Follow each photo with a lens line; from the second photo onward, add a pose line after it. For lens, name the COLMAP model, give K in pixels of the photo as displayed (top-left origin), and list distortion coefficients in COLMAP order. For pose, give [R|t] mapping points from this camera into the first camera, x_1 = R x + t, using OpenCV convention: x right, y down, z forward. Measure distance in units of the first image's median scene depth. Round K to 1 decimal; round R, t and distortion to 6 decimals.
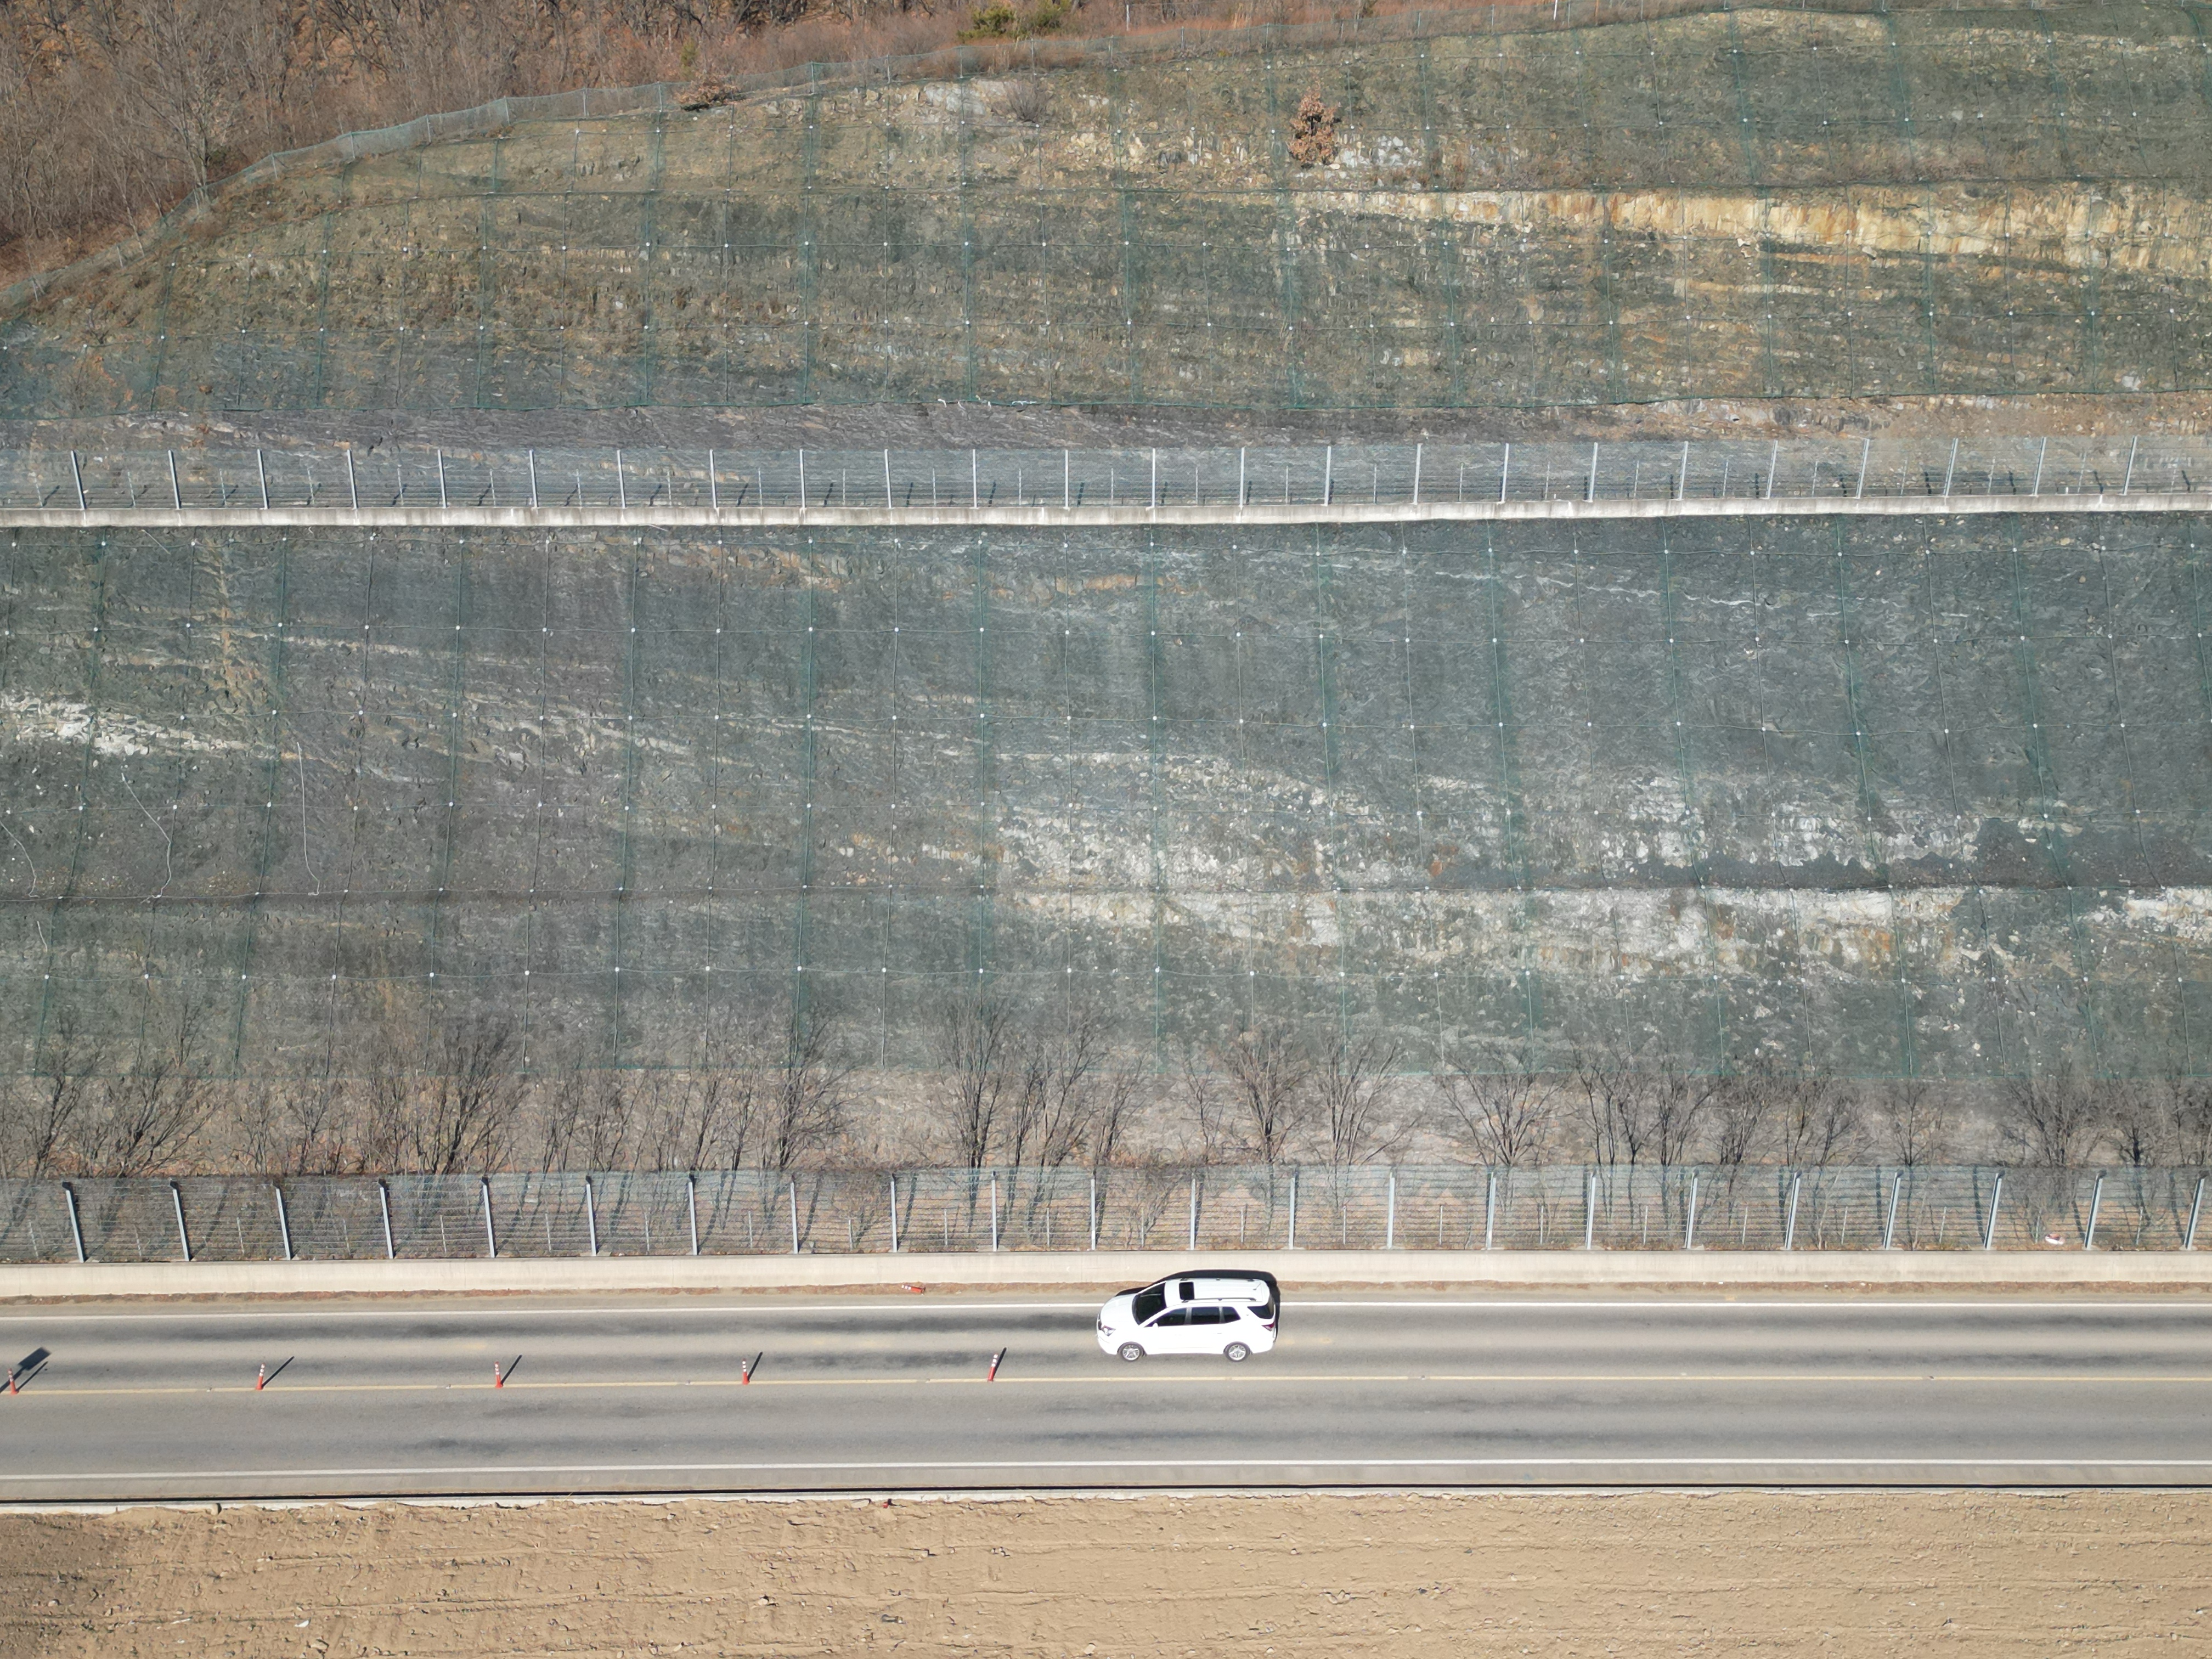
lens RADIAL K [[2101.7, 0, 1108.2], [0, 2101.7, 825.0], [0, 0, 1]] dist [0.148992, -0.304824]
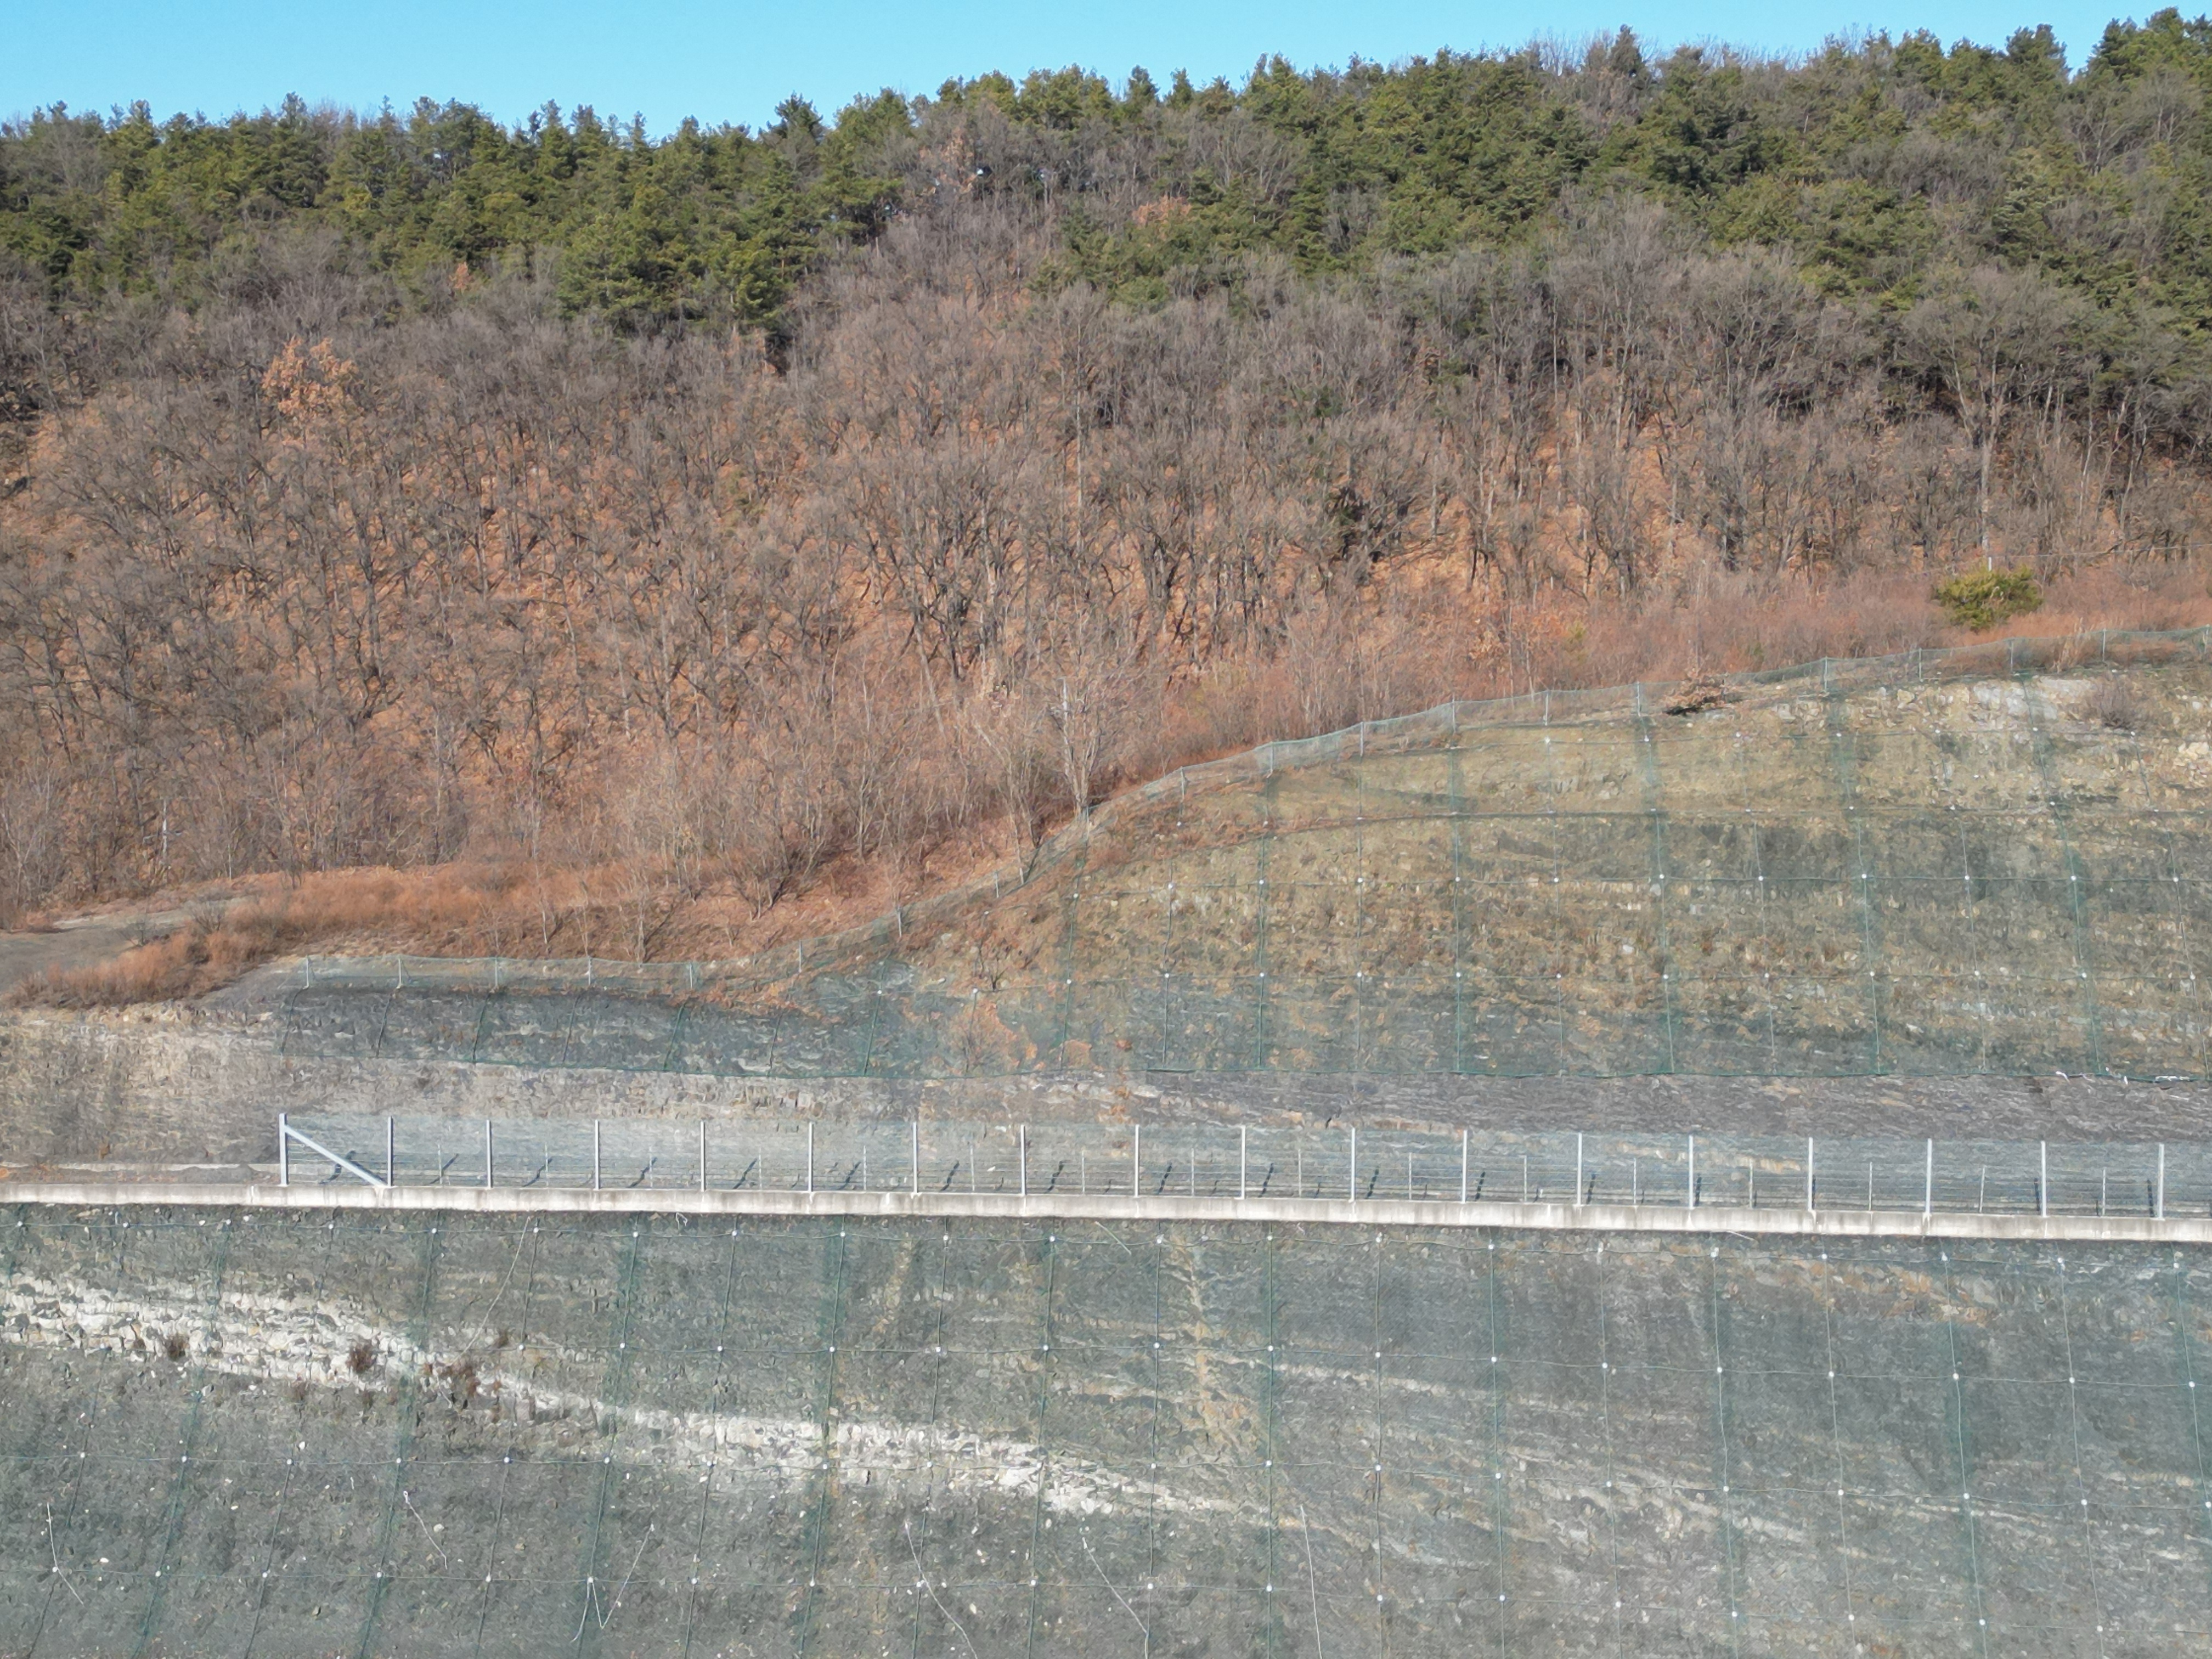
lens RADIAL K [[2771.9, 0, 1100.6], [0, 2771.9, 815.3], [0, 0, 1]] dist [0.188732, -0.509539]
pose [[0.992879, 0.007852, -0.118872, -0.323388], [-0.037387, 0.967952, -0.248336, -0.025000], [0.113112, 0.251012, 0.961353, -0.055144]]
